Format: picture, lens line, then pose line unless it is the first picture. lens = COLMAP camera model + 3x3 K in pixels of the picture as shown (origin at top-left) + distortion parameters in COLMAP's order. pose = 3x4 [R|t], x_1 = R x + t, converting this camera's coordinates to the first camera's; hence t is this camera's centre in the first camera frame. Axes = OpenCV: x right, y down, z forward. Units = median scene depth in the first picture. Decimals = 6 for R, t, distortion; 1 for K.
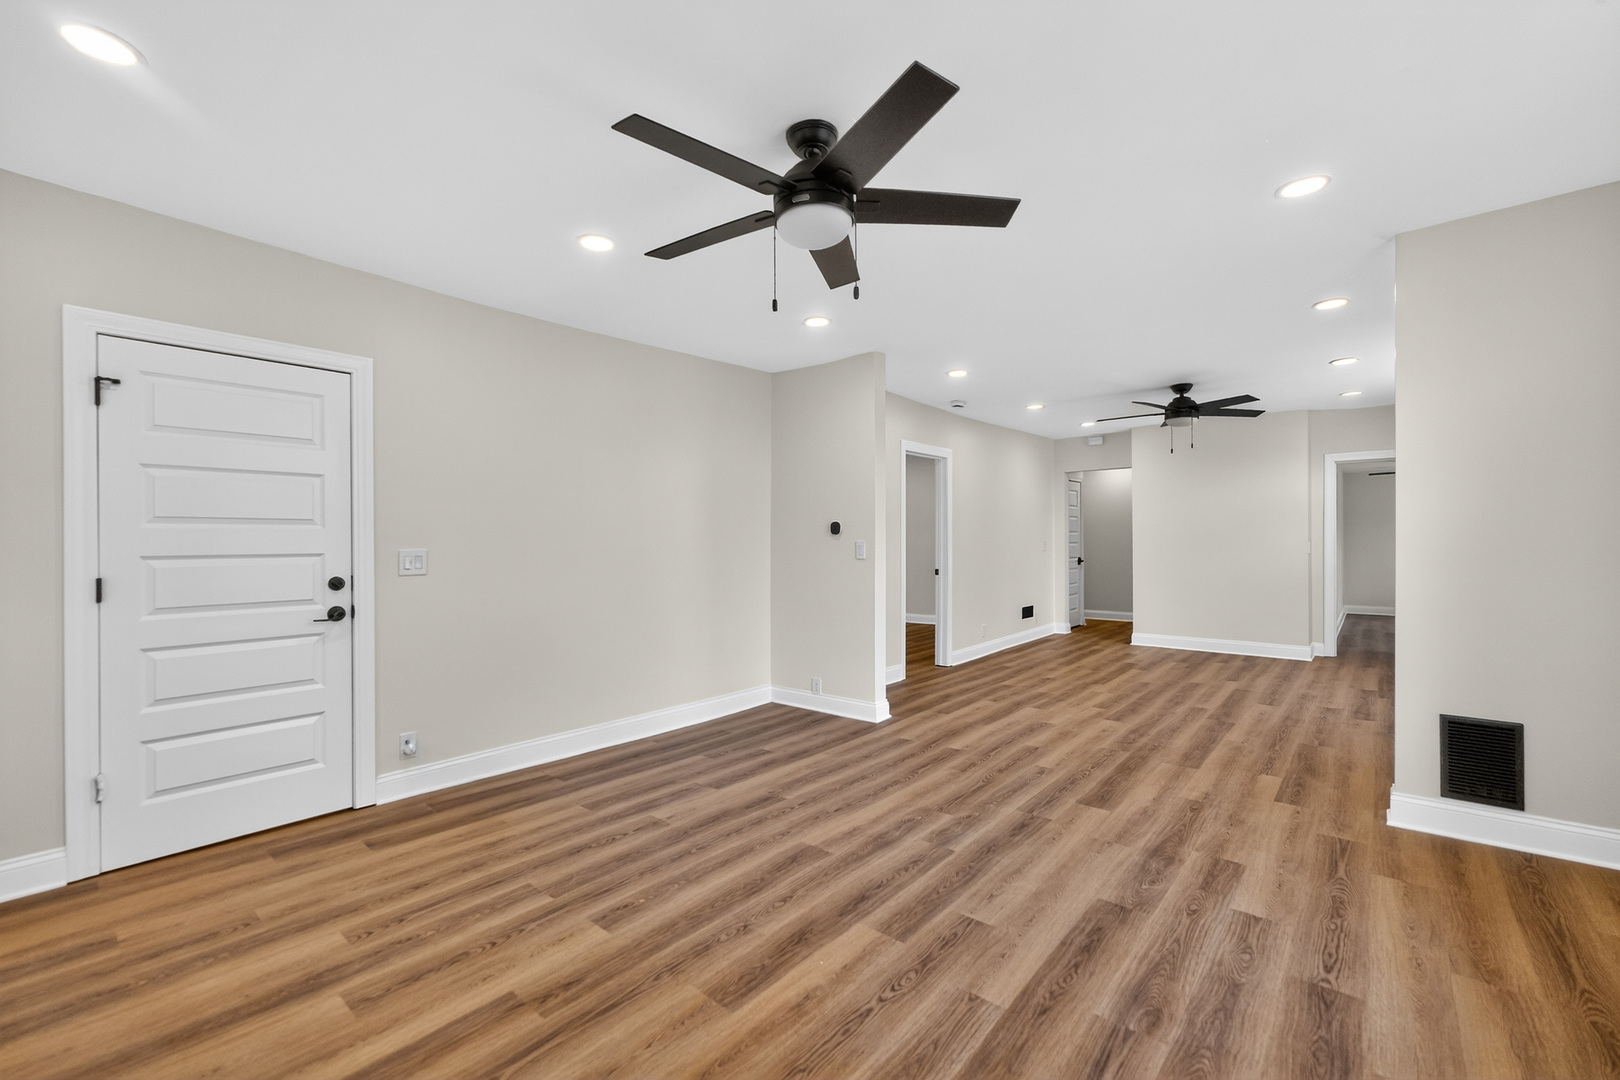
lens RADIAL K [[681.6, 0, 810.0], [0, 681.6, 540.0], [0, 0, 1]] dist [0.000218, 0.000019]
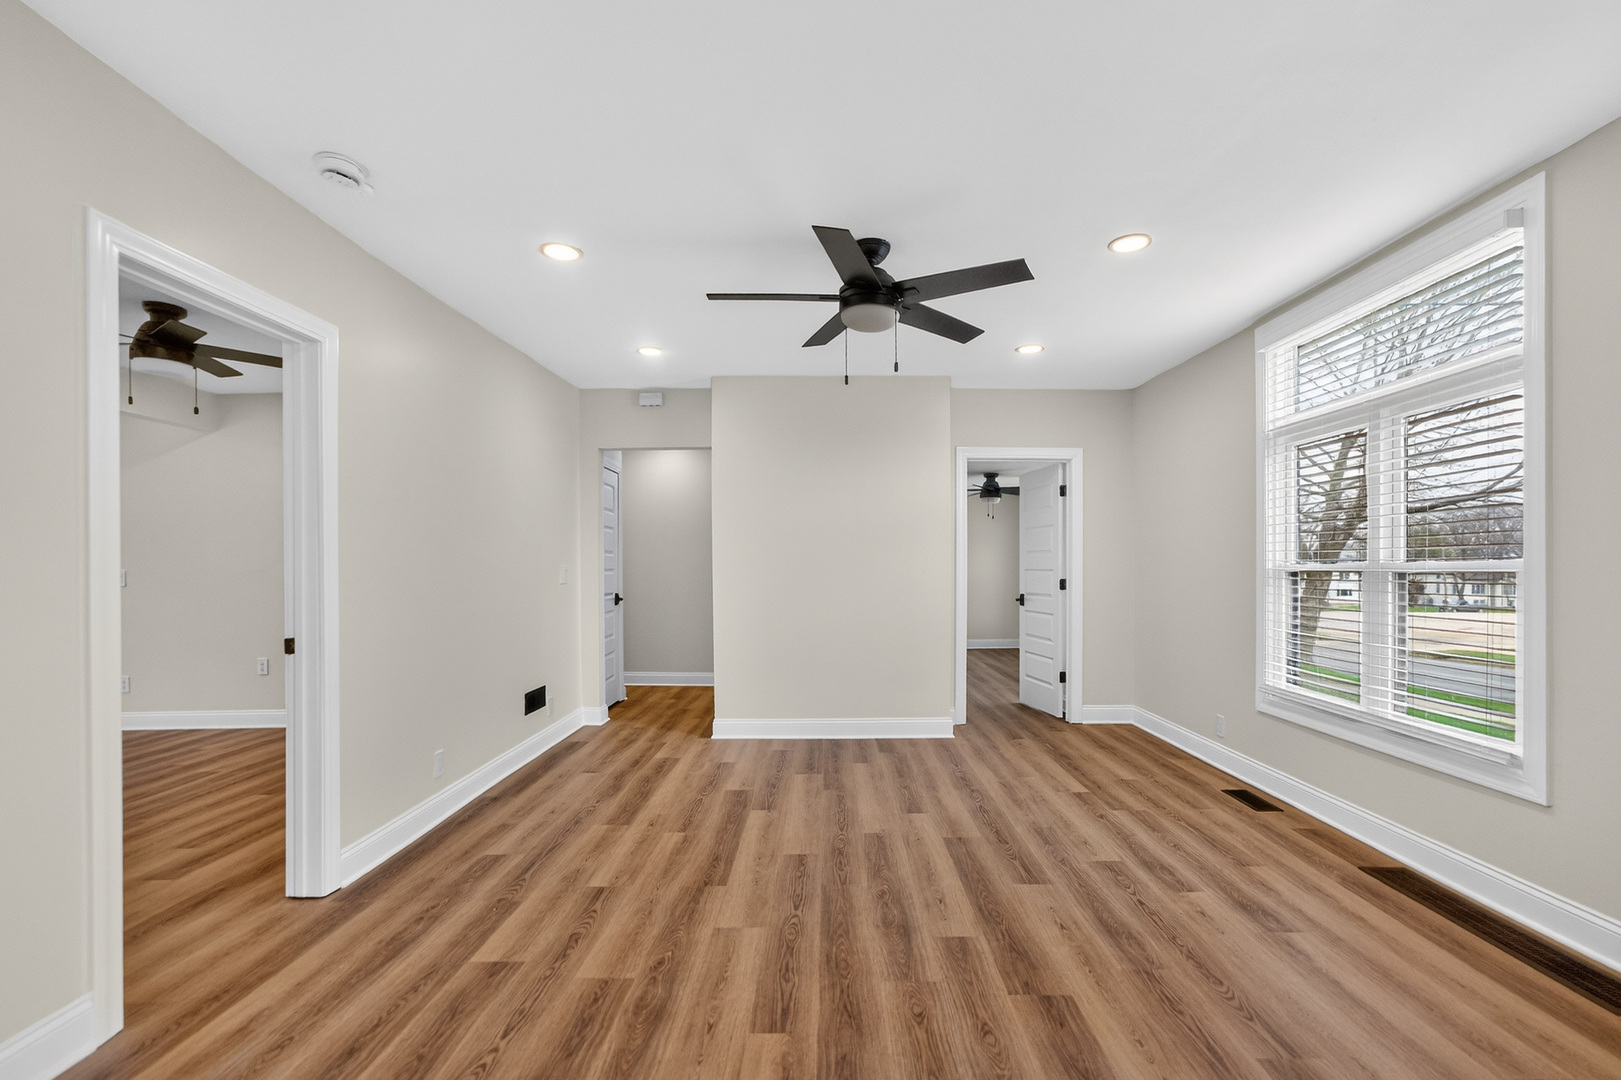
lens RADIAL K [[742.4, 0, 813.1], [0, 742.4, 561.1], [0, 0, 1]] dist [0.014928, -0.000158]
pose [[0.774588, 0.004474, 0.632450, 0.419407], [-0.004027, 0.999990, -0.002141, 0.004570], [-0.632453, -0.000889, 0.774598, 1.448187]]
